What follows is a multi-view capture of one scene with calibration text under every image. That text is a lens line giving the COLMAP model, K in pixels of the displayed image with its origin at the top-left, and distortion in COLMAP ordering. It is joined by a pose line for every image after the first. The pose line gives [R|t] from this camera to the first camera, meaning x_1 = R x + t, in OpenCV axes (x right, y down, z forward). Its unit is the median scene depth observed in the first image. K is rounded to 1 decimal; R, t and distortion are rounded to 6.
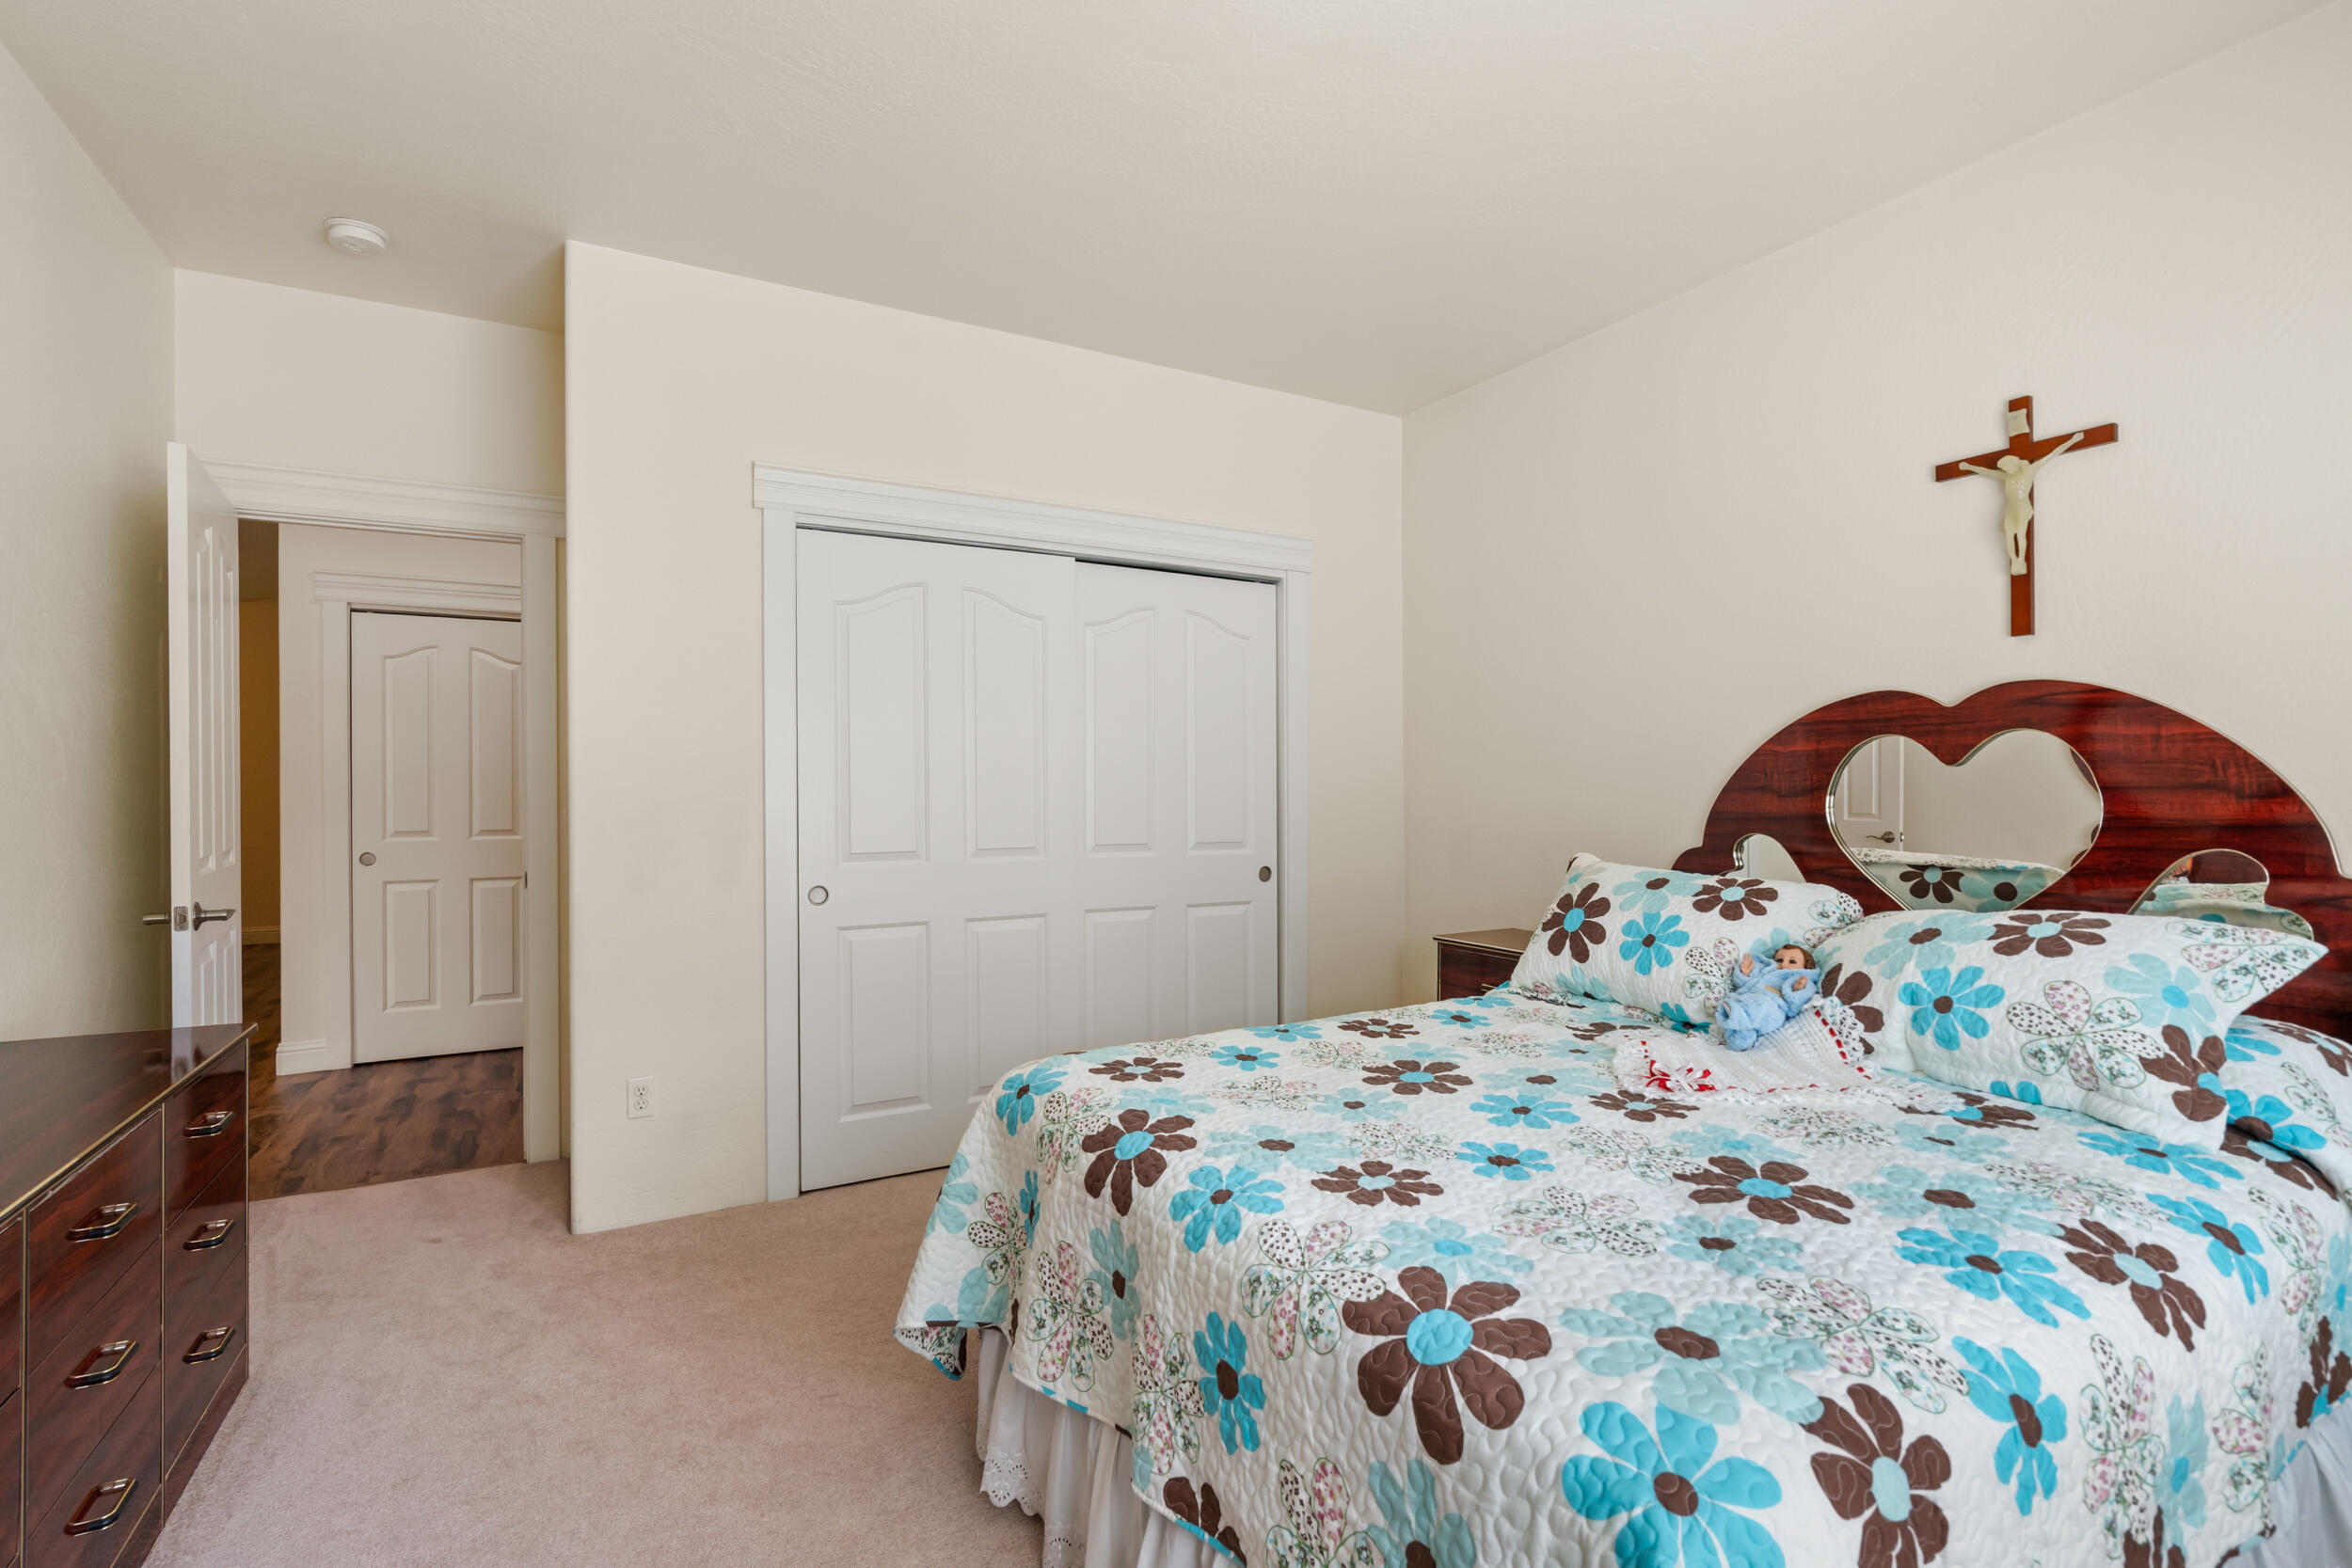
lens RADIAL K [[1058.5, 0, 1179.0], [0, 1058.5, 787.9], [0, 0, 1]] dist [-0.005909, 0.003535]
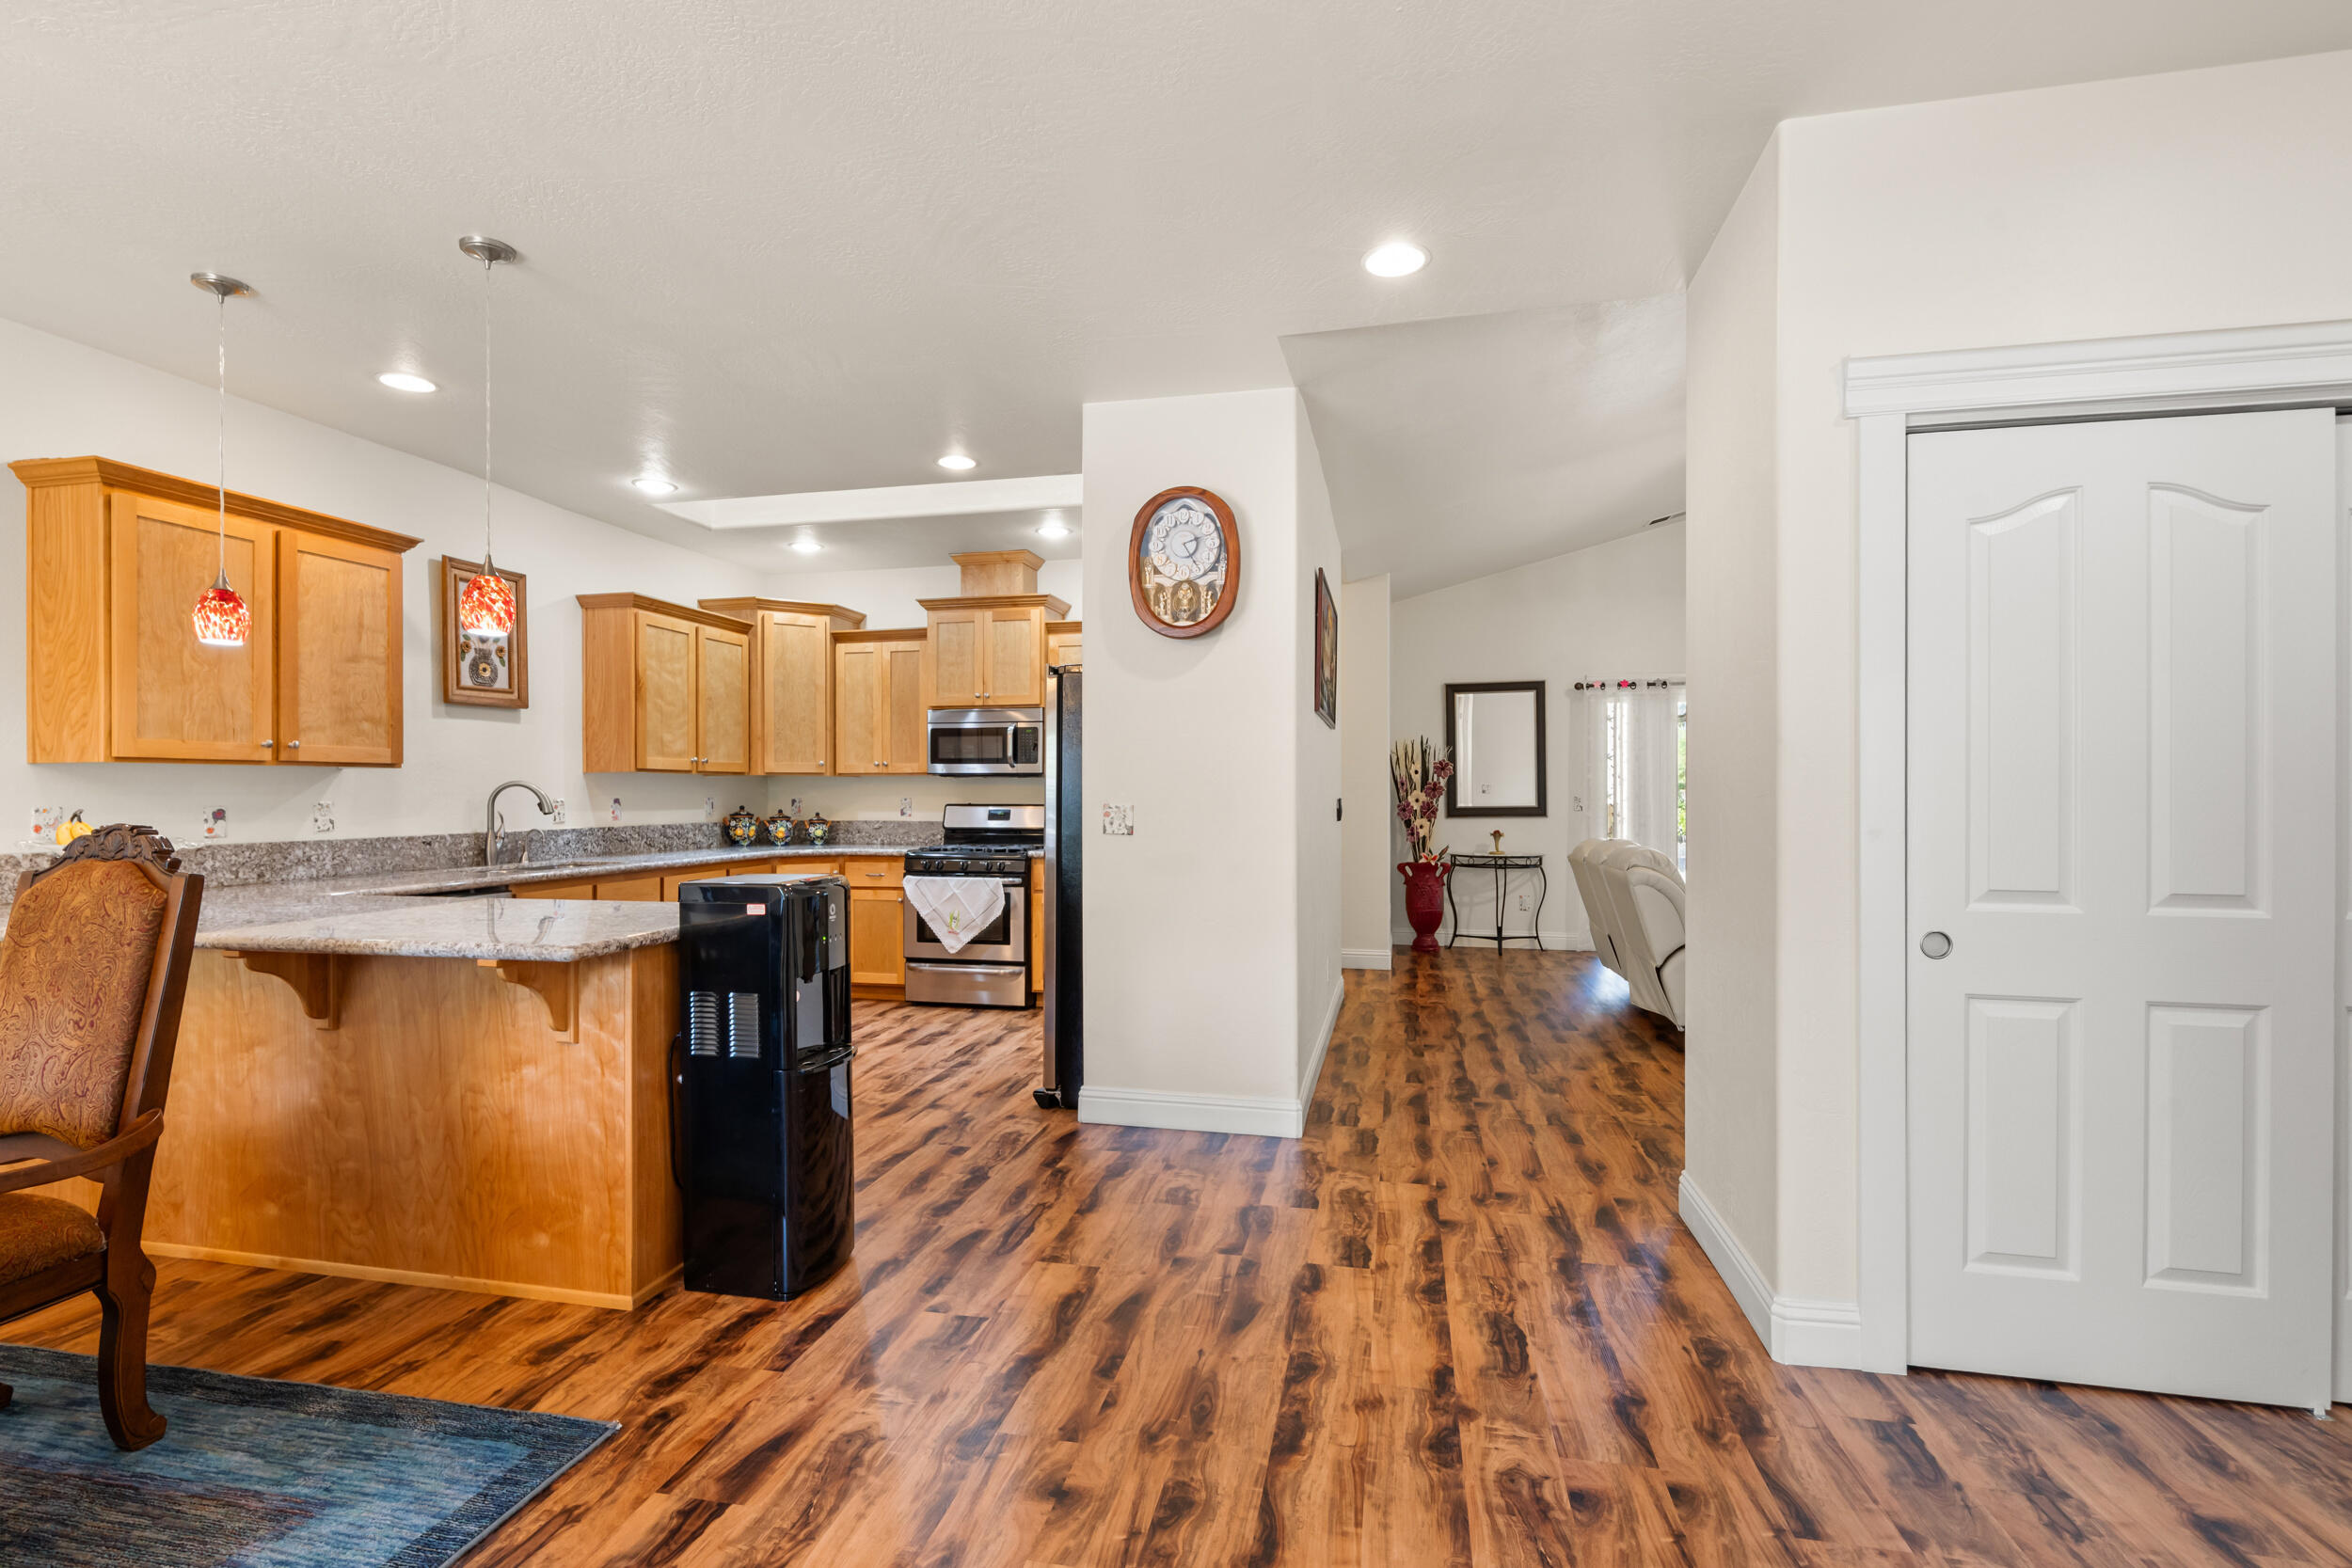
lens RADIAL K [[1058.5, 0, 1181.4], [0, 1058.5, 788.2], [0, 0, 1]] dist [-0.005909, 0.003535]
pose [[0.723600, 0.002119, -0.690216, -0.451965], [-0.004004, 0.999991, -0.001128, -0.001083], [0.690208, 0.003580, 0.723602, 0.274058]]
